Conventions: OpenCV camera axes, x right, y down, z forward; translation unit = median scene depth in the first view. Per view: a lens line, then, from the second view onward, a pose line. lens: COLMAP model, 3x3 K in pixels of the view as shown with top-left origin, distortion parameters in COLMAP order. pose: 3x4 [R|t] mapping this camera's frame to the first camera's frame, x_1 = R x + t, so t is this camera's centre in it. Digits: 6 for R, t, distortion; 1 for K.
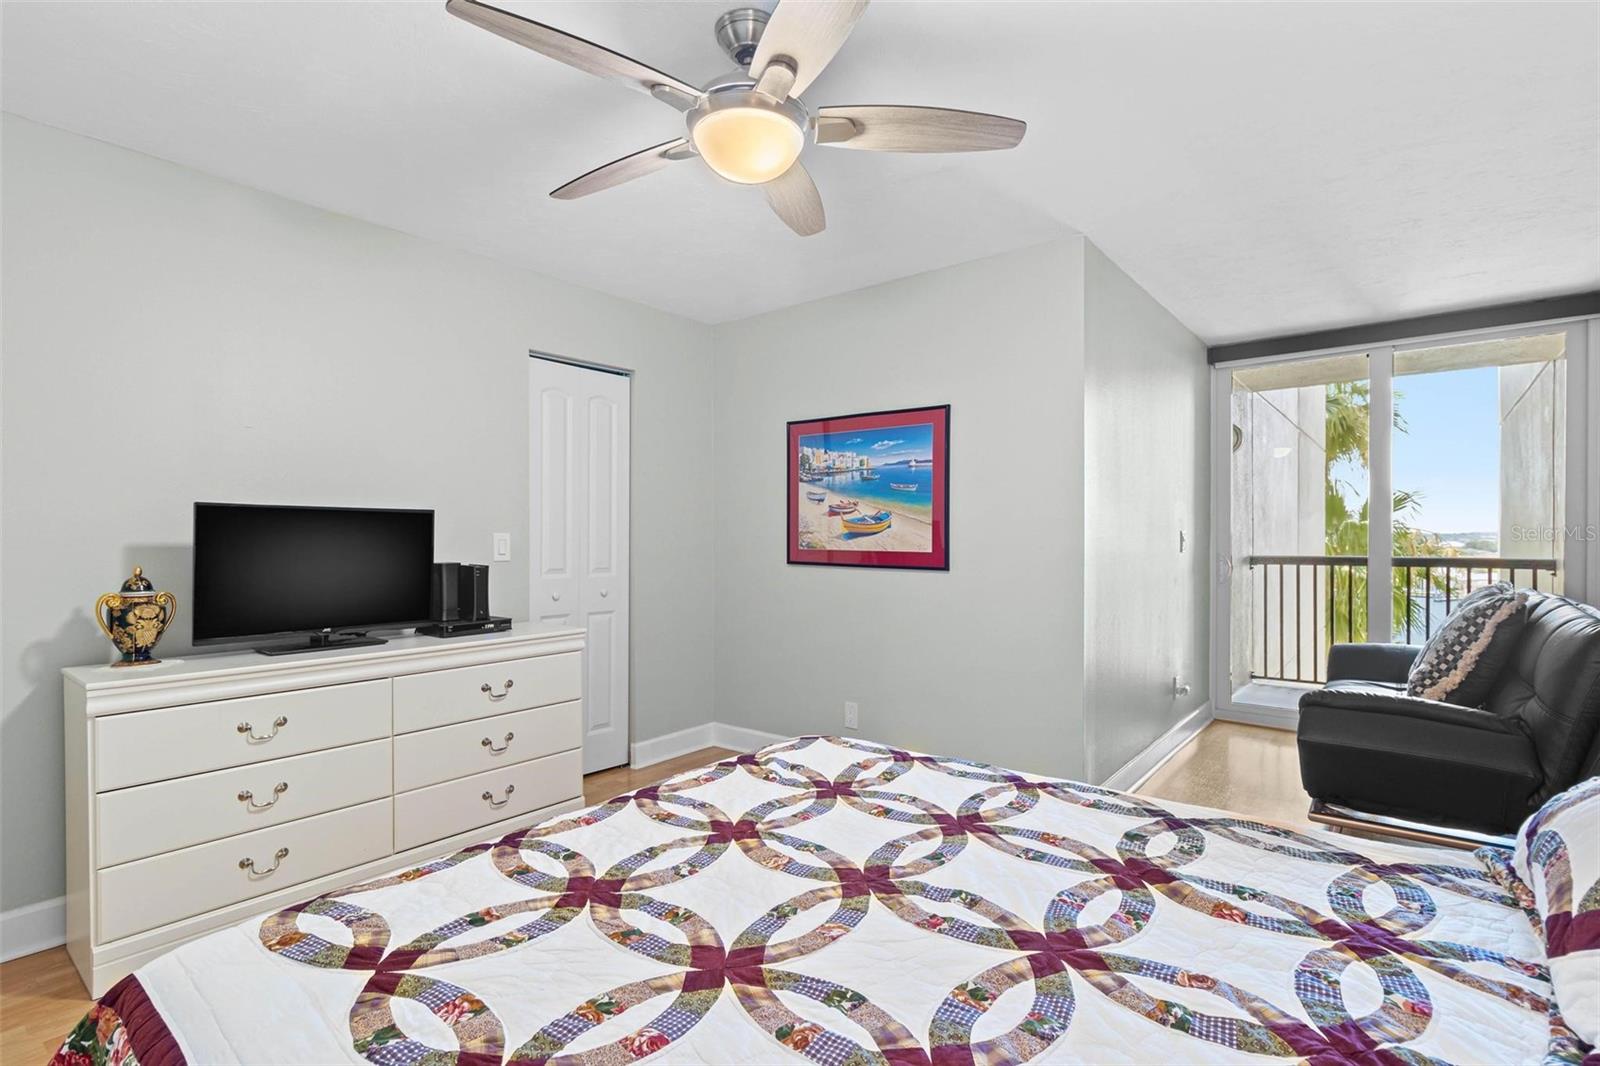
lens RADIAL K [[762.0, 0, 800.1], [0, 762.0, 538.6], [0, 0, 1]] dist [-0.001768, -0.000091]
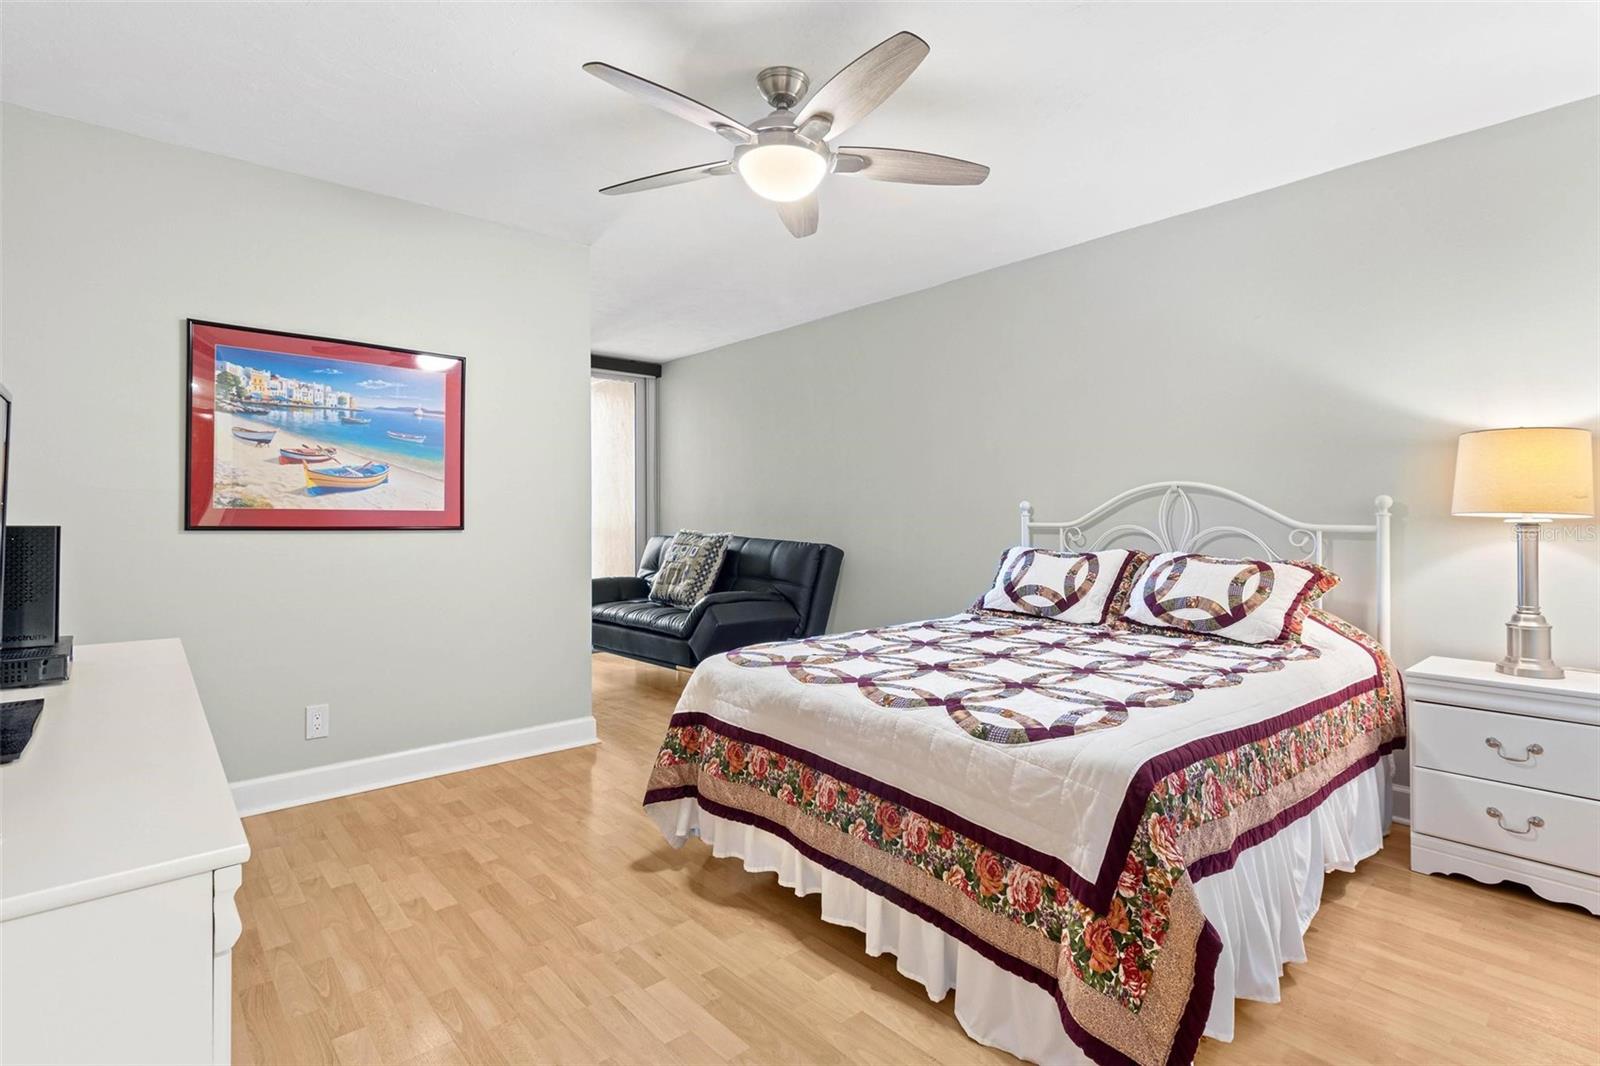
lens RADIAL K [[762.0, 0, 799.4], [0, 762.0, 521.1], [0, 0, 1]] dist [-0.001768, -0.000091]
pose [[0.185349, -0.007650, 0.982643, -0.611885], [0.000076, 0.999970, 0.007771, 0.021317], [-0.982673, -0.001366, 0.185344, 0.368350]]
